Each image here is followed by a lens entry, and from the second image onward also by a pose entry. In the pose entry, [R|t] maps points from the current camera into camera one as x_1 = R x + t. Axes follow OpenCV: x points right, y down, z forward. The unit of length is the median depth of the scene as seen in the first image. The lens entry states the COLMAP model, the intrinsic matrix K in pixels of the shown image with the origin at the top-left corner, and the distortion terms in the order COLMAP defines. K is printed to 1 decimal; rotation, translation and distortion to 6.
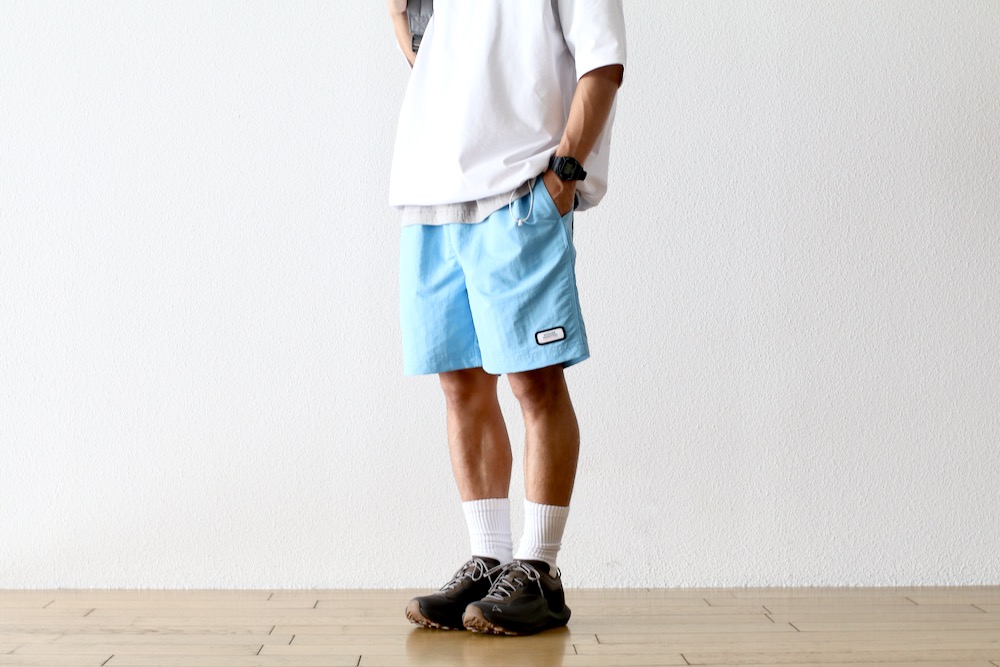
lens RADIAL K [[2284.8, 0, 502.8], [0, 2284.8, 333.4], [0, 0, 1]] dist [-0.105403, 0.000000]
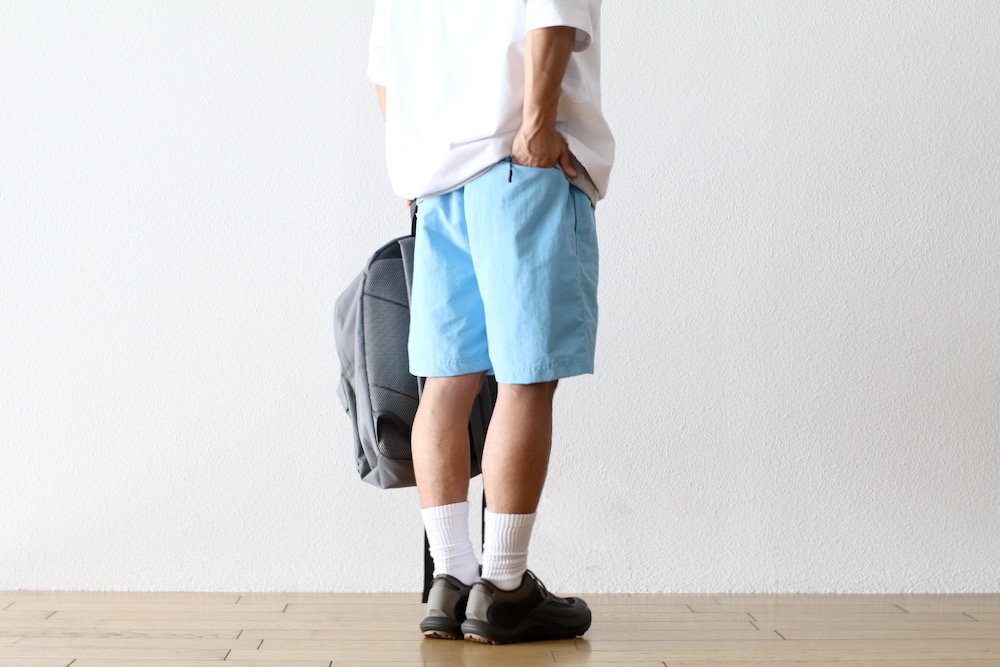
lens RADIAL K [[2284.8, 0, 512.9], [0, 2284.8, 337.8], [0, 0, 1]] dist [-0.105403, 0.000000]
pose [[0.999946, 0.007284, 0.007426, 0.006465], [-0.007309, 0.999968, 0.003369, 0.000268], [-0.007402, -0.003423, 0.999967, 0.033287]]
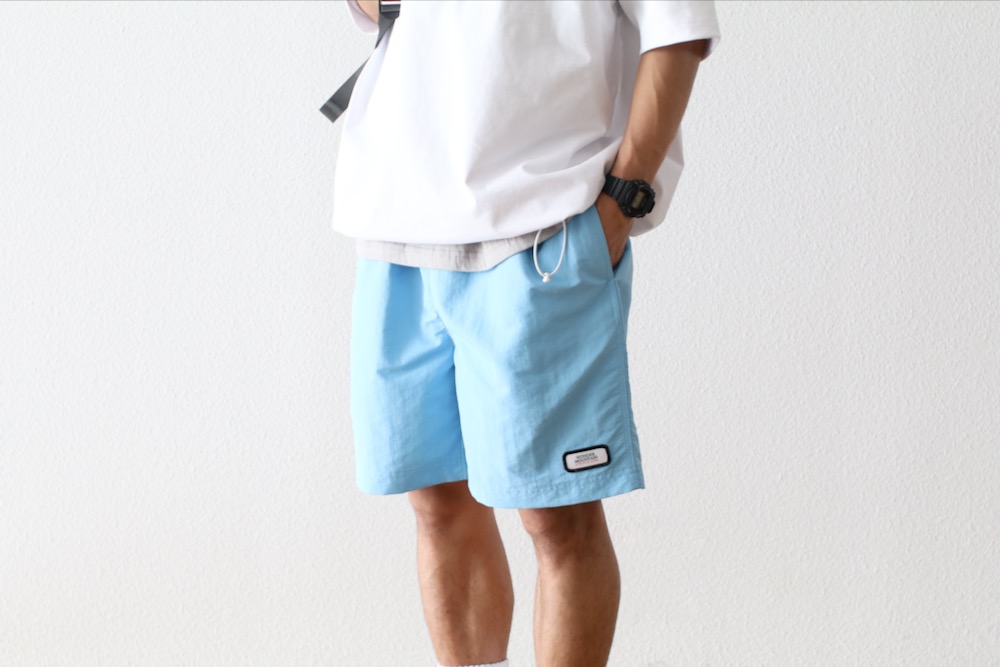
lens RADIAL K [[2284.8, 0, 451.2], [0, 2284.8, 332.7], [0, 0, 1]] dist [-0.105403, 0.000000]
pose [[0.999884, 0.004775, -0.014465, -0.006131], [-0.002872, 0.991661, 0.128844, -0.093592], [0.014959, -0.128788, 0.991559, 0.307977]]
